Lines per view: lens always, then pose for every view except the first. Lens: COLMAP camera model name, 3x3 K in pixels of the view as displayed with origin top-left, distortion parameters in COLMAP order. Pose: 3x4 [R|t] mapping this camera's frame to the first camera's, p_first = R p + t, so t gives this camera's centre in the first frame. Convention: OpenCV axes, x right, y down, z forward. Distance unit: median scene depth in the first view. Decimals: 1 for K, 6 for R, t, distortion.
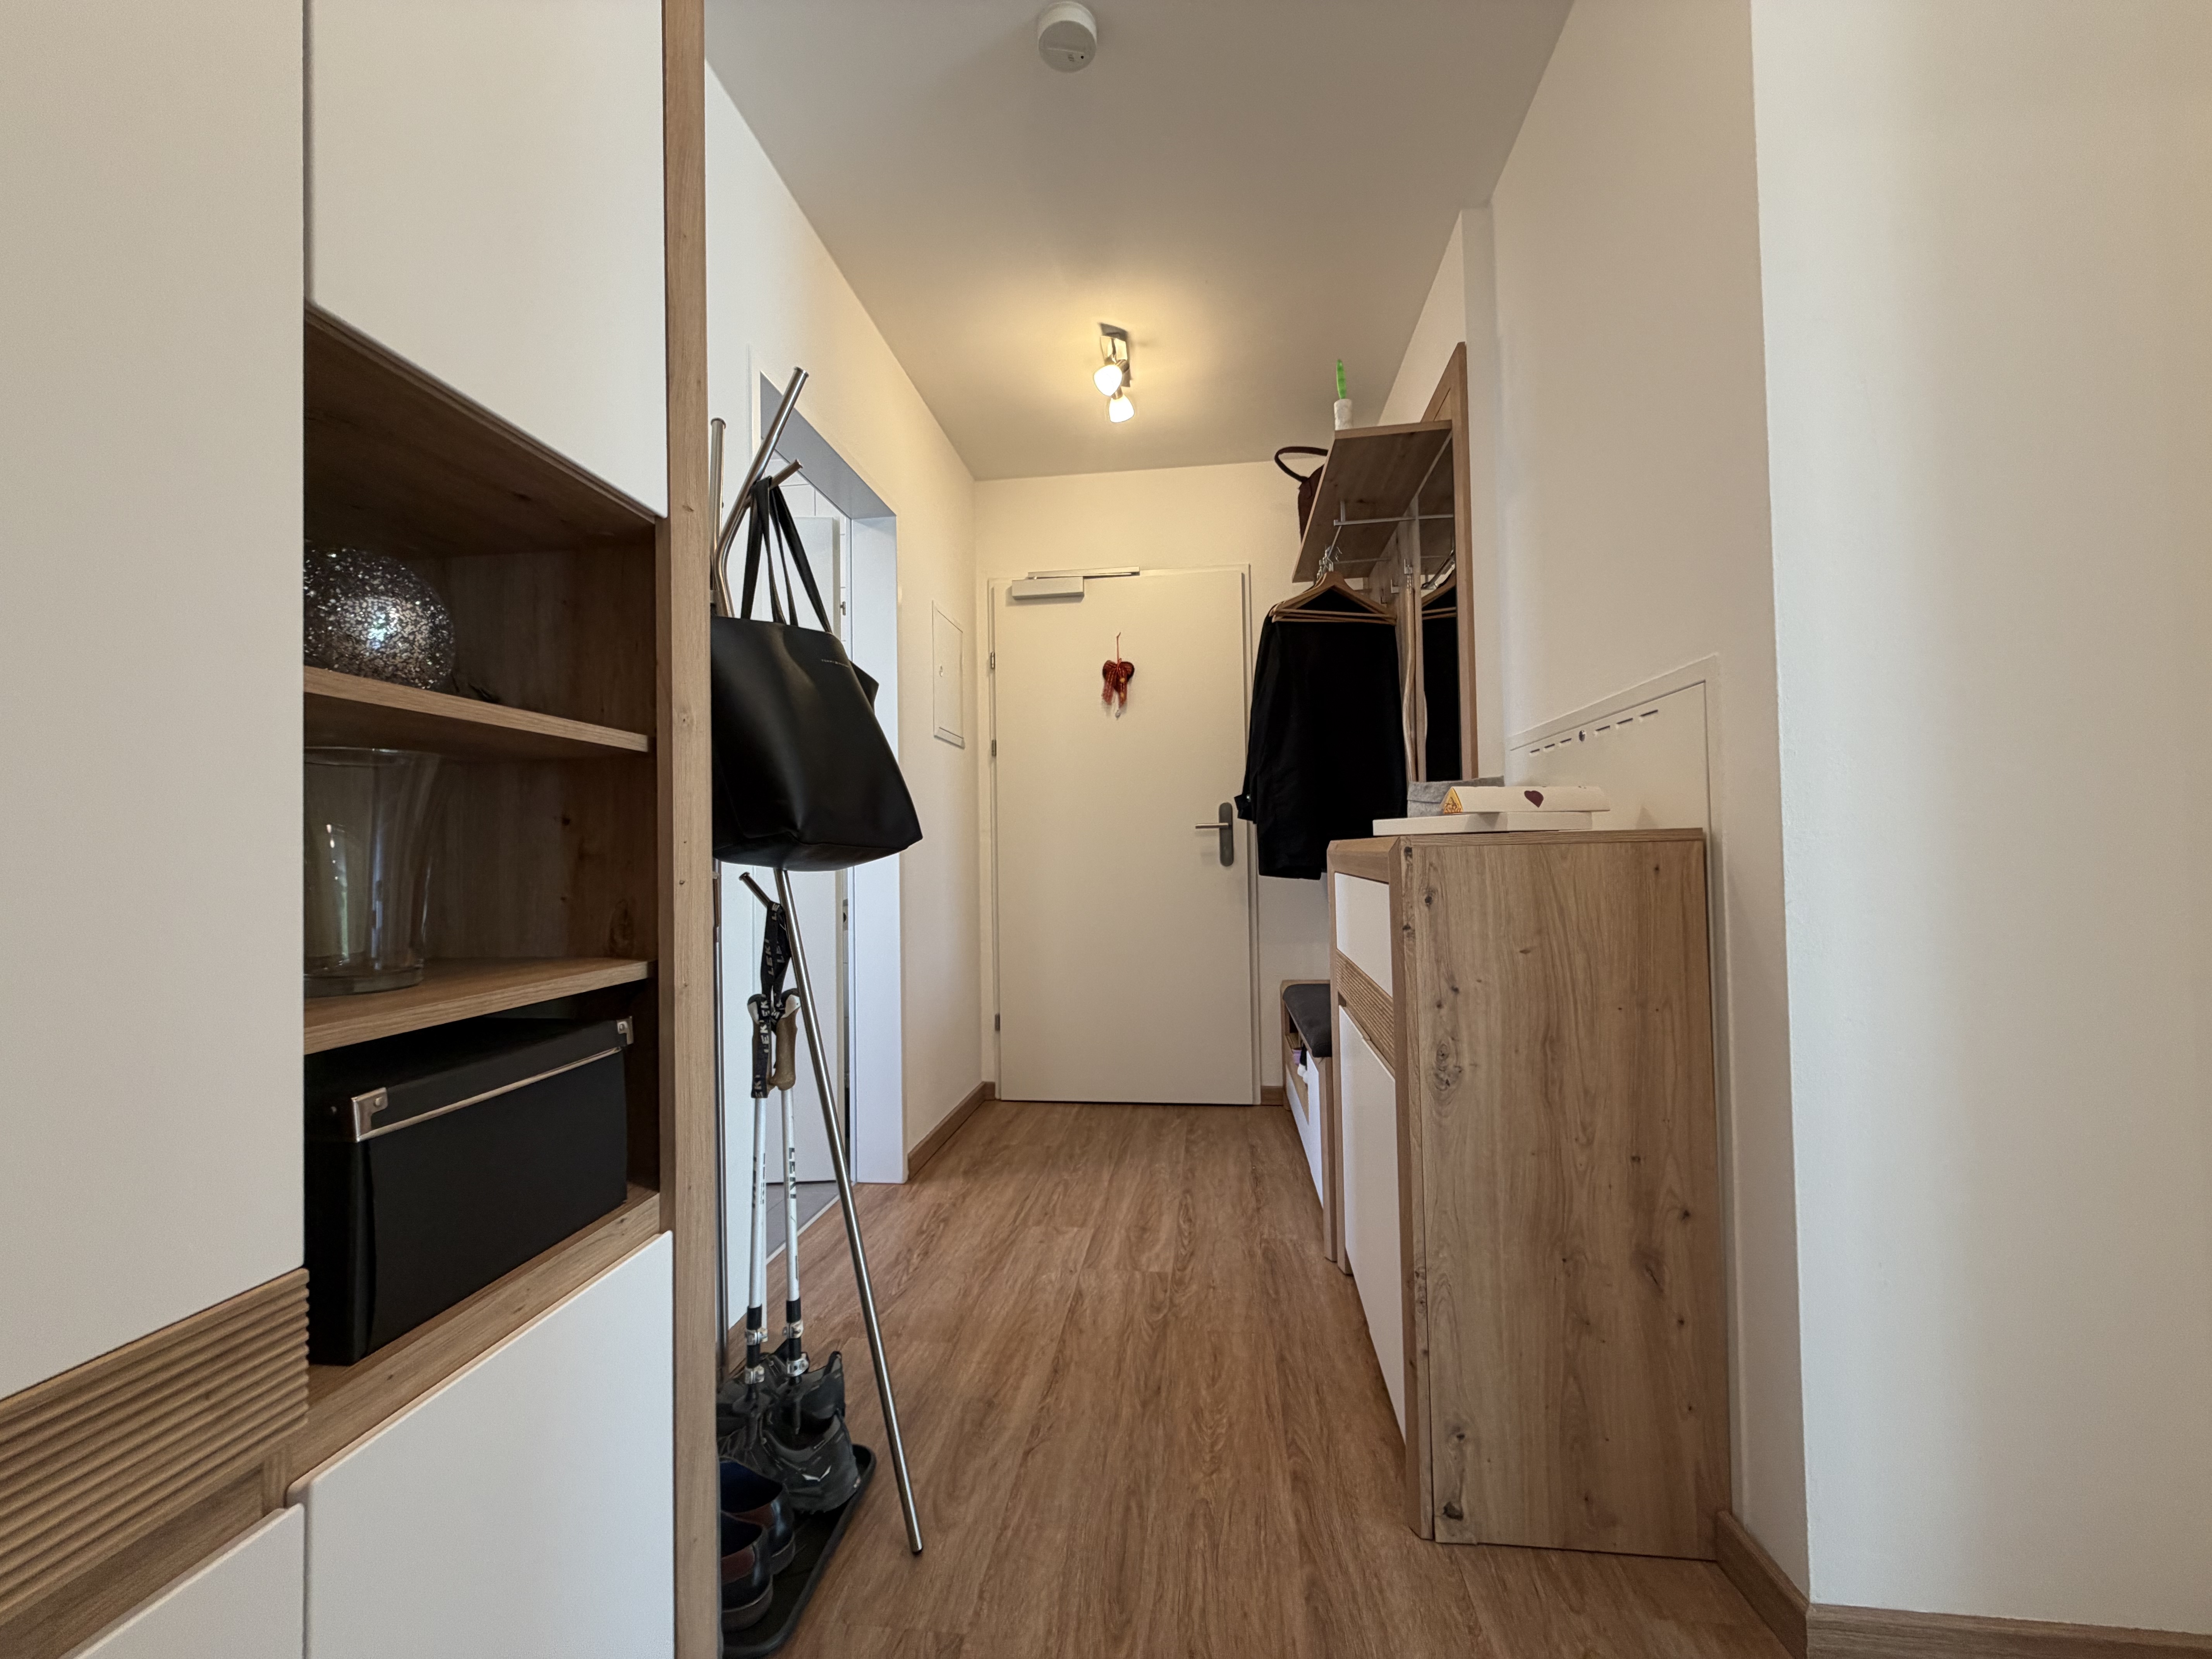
lens RADIAL K [[881.7, 0, 1101.3], [0, 881.7, 835.7], [0, 0, 1]] dist [0.001797, -0.000225]
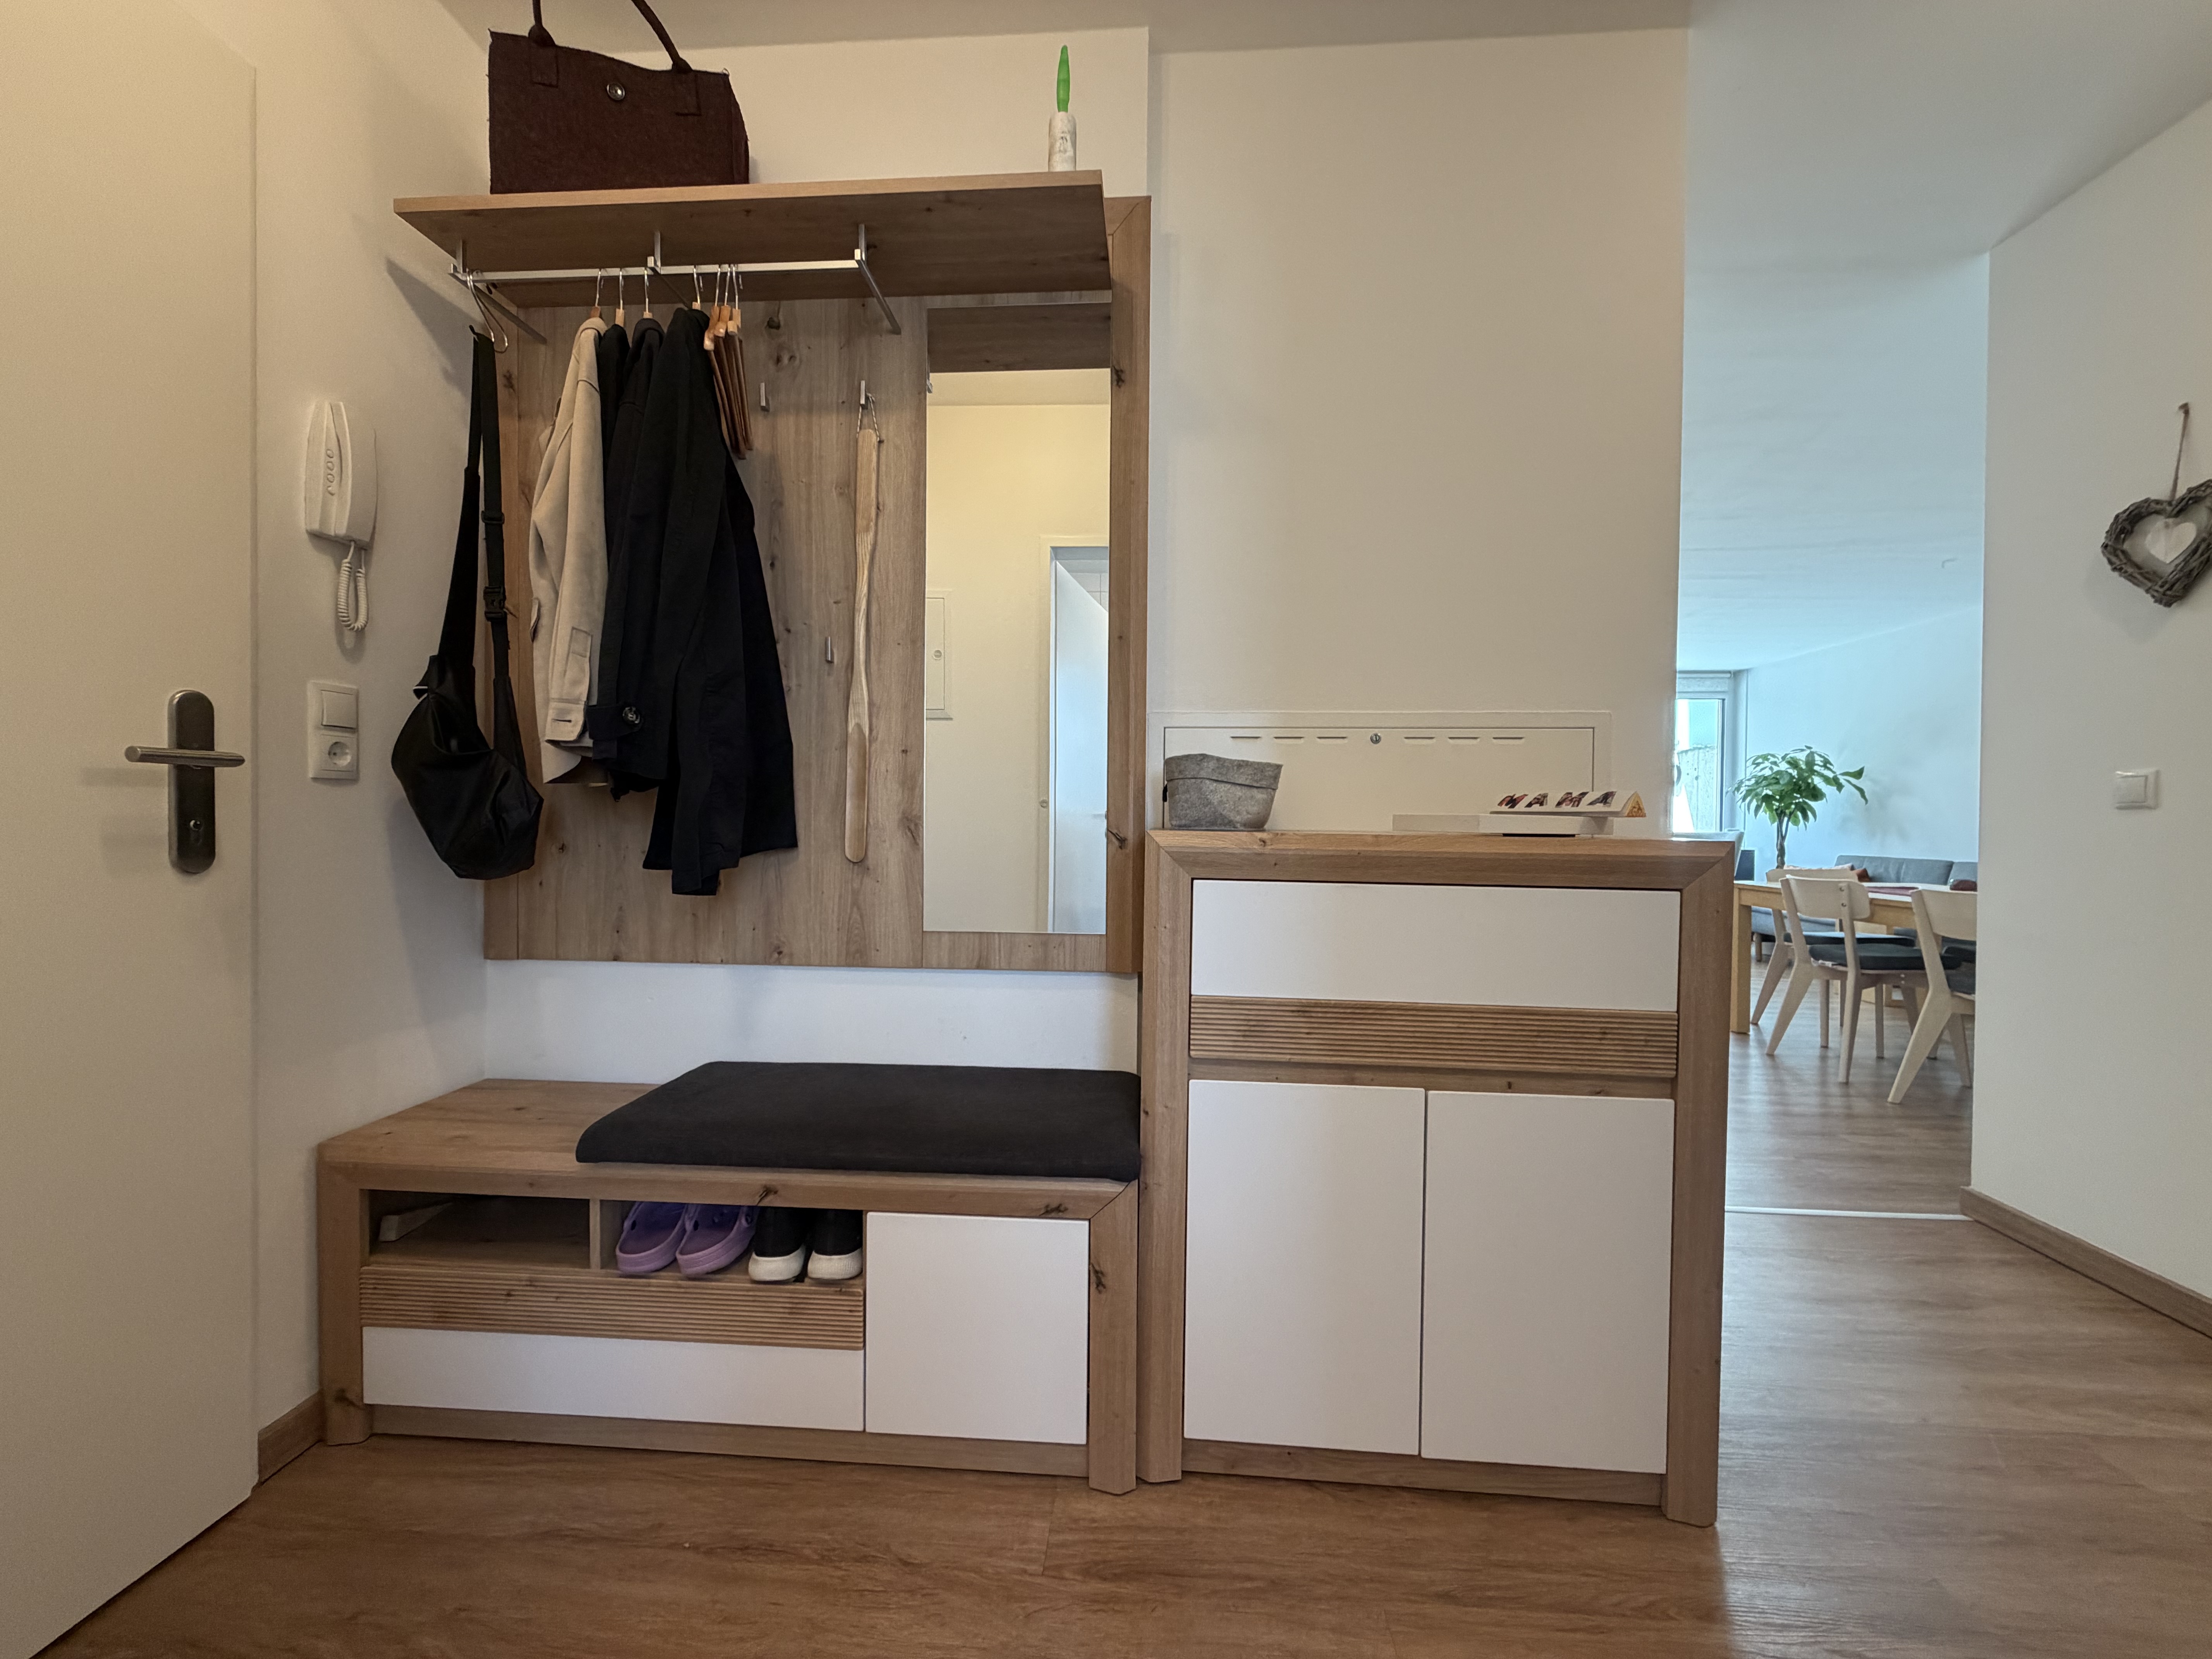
lens RADIAL K [[881.7, 0, 1101.3], [0, 881.7, 835.7], [0, 0, 1]] dist [0.001797, -0.000225]
pose [[-0.059781, 0.004613, 0.998201, -0.318281], [-0.034301, 0.999389, -0.006673, 0.013313], [-0.997622, -0.034638, -0.059587, 0.914210]]
